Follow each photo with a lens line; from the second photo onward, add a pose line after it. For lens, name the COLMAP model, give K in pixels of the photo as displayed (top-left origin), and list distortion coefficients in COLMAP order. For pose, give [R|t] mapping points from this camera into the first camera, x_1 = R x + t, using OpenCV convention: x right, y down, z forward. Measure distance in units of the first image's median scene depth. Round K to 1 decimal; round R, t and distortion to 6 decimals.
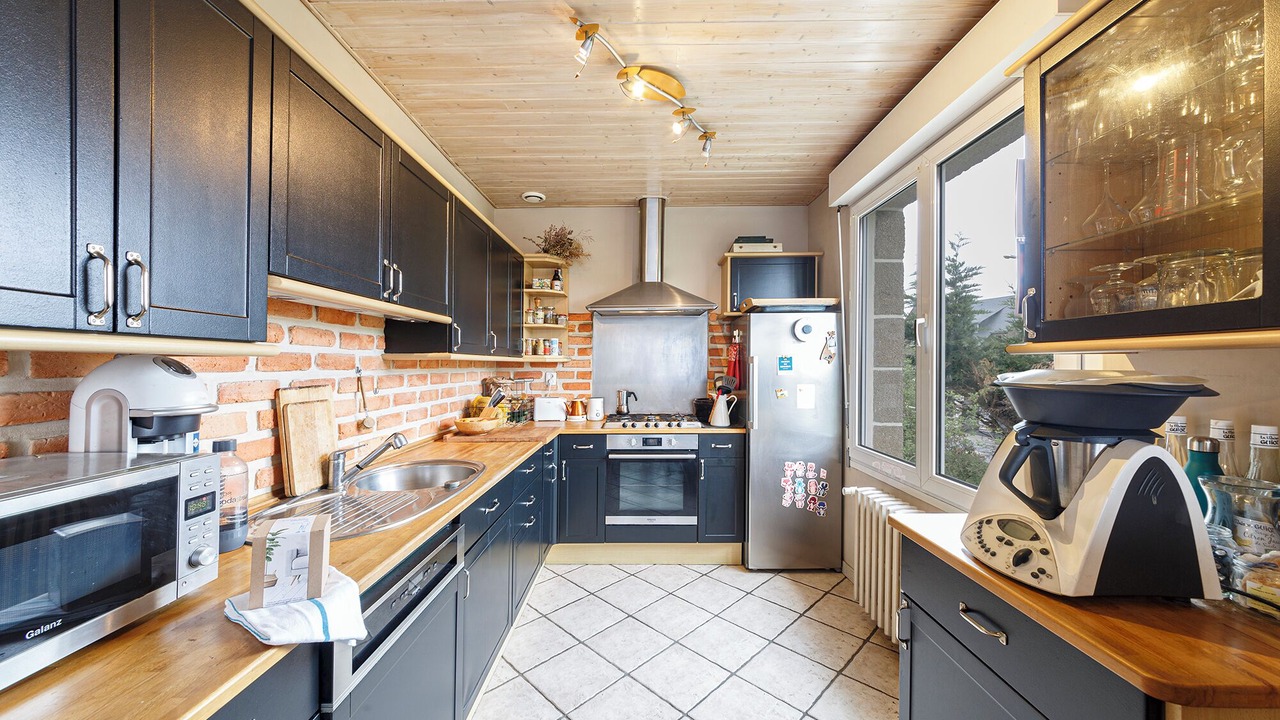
lens RADIAL K [[456.8, 0, 639.4], [0, 456.8, 363.8], [0, 0, 1]] dist [0.000153, 0.000002]
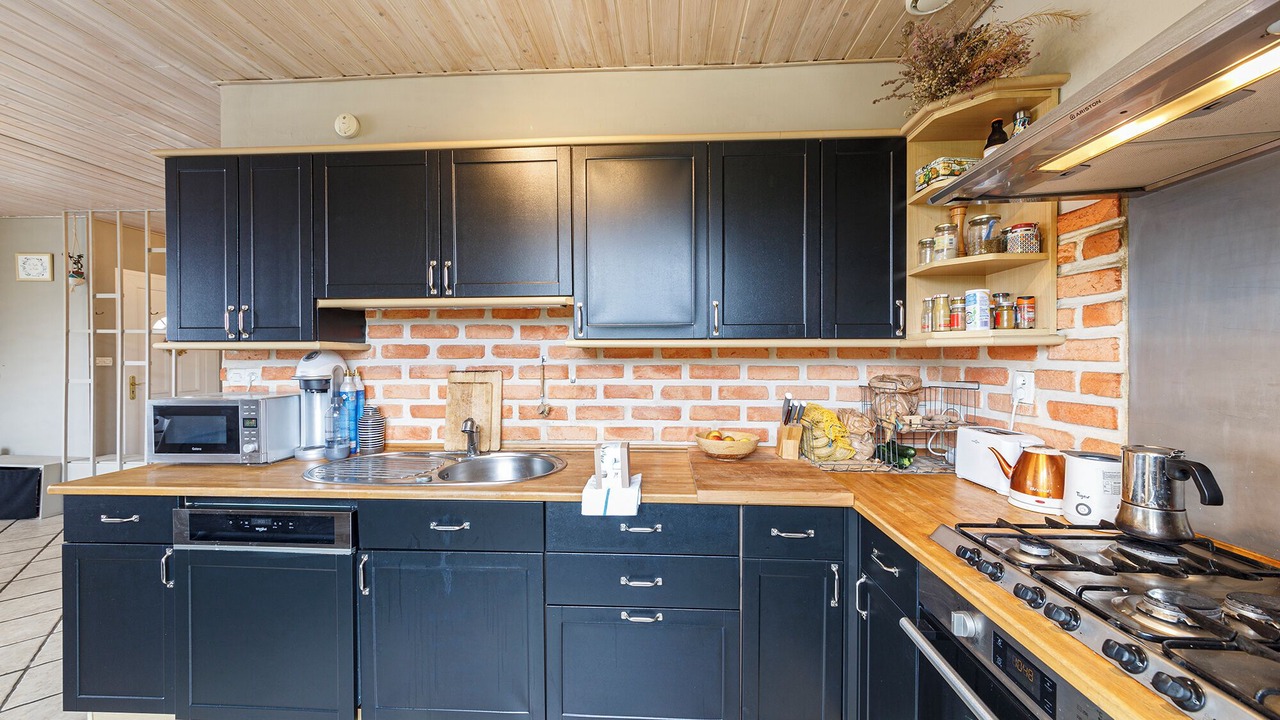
lens RADIAL K [[457.8, 0, 640.1], [0, 457.8, 355.7], [0, 0, 1]] dist [-0.000276, -0.000008]
pose [[-0.058875, 0.004911, -0.998253, 0.271762], [0.004175, 0.999980, 0.004674, 0.001351], [0.998257, -0.003893, -0.058894, 0.788388]]
